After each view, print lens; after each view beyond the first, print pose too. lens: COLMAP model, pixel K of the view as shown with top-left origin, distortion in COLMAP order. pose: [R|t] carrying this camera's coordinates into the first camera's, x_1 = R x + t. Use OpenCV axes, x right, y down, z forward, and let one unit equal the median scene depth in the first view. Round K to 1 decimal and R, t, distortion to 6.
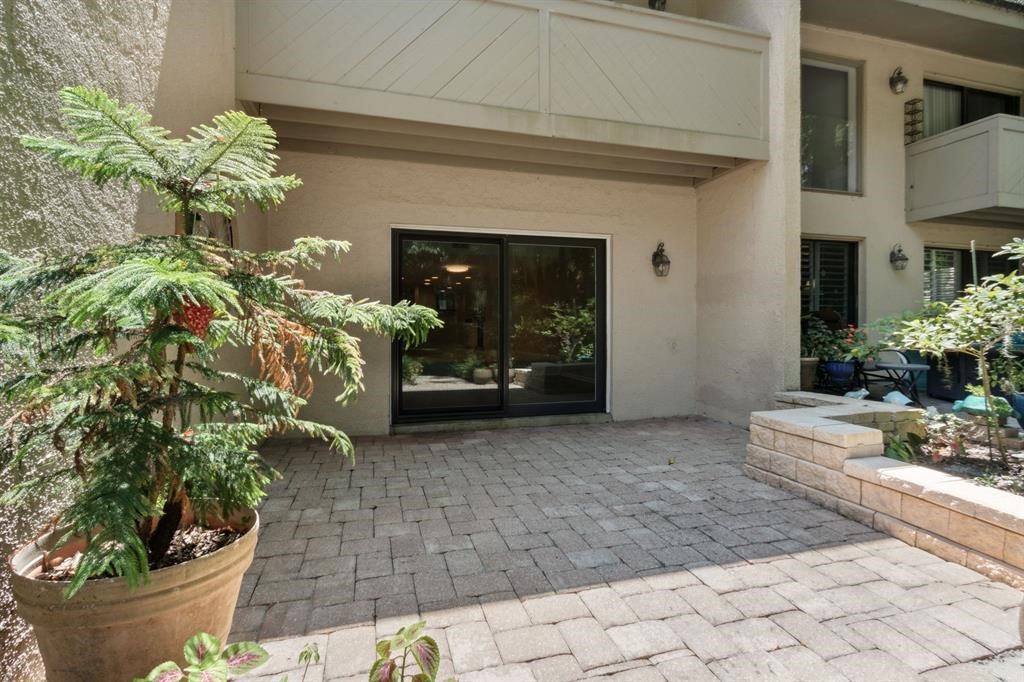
lens RADIAL K [[488.3, 0, 511.9], [0, 488.3, 334.3], [0, 0, 1]] dist [0.003926, -0.000819]
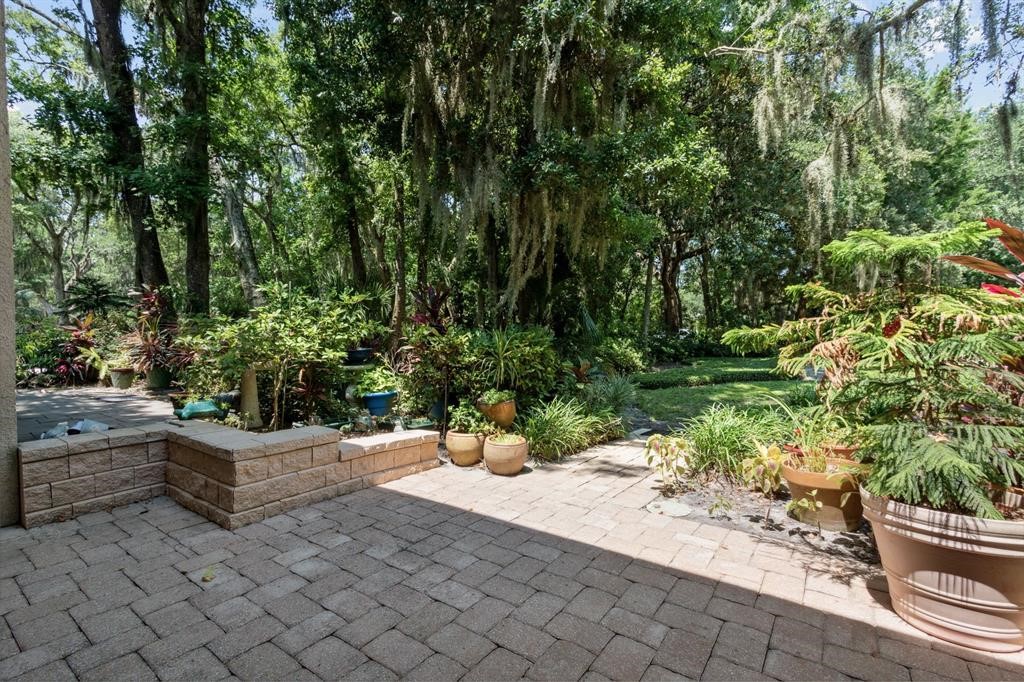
lens RADIAL K [[488.3, 0, 500.9], [0, 488.3, 343.5], [0, 0, 1]] dist [0.003926, -0.000819]
pose [[-0.633088, -0.006180, 0.774055, -0.570387], [0.015075, 0.999680, 0.020311, -0.033269], [-0.773933, 0.024527, -0.632792, 1.577893]]
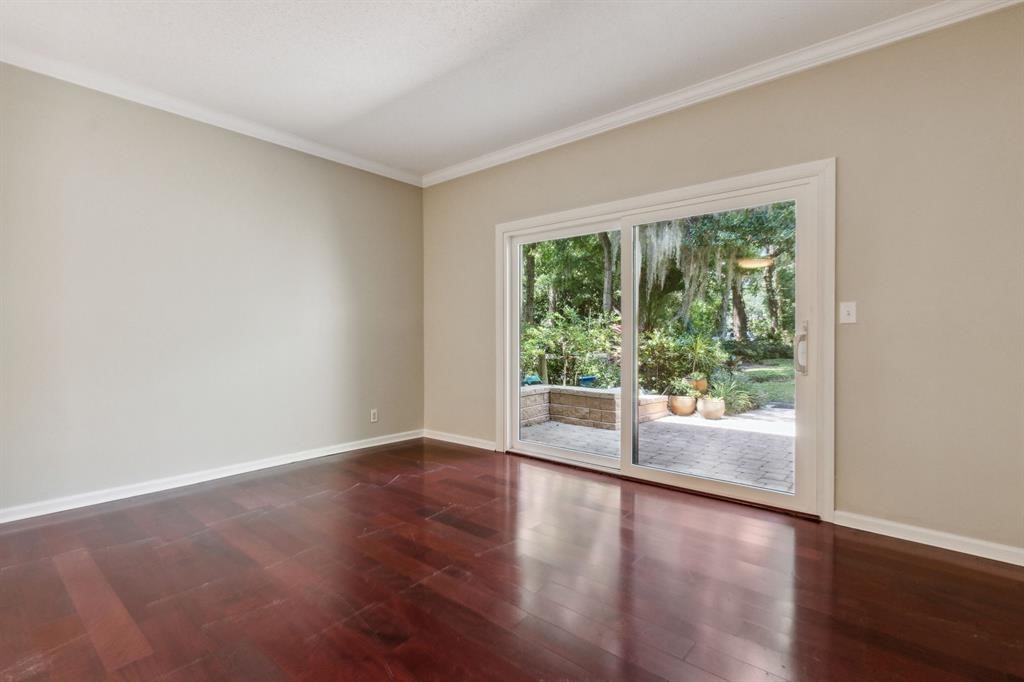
lens RADIAL K [[488.3, 0, 513.5], [0, 488.3, 339.2], [0, 0, 1]] dist [0.003926, -0.000819]
pose [[-0.570589, -0.004279, 0.821225, -0.974425], [0.009063, 0.999893, 0.011508, -0.071134], [-0.821186, 0.014009, -0.570489, 3.044864]]
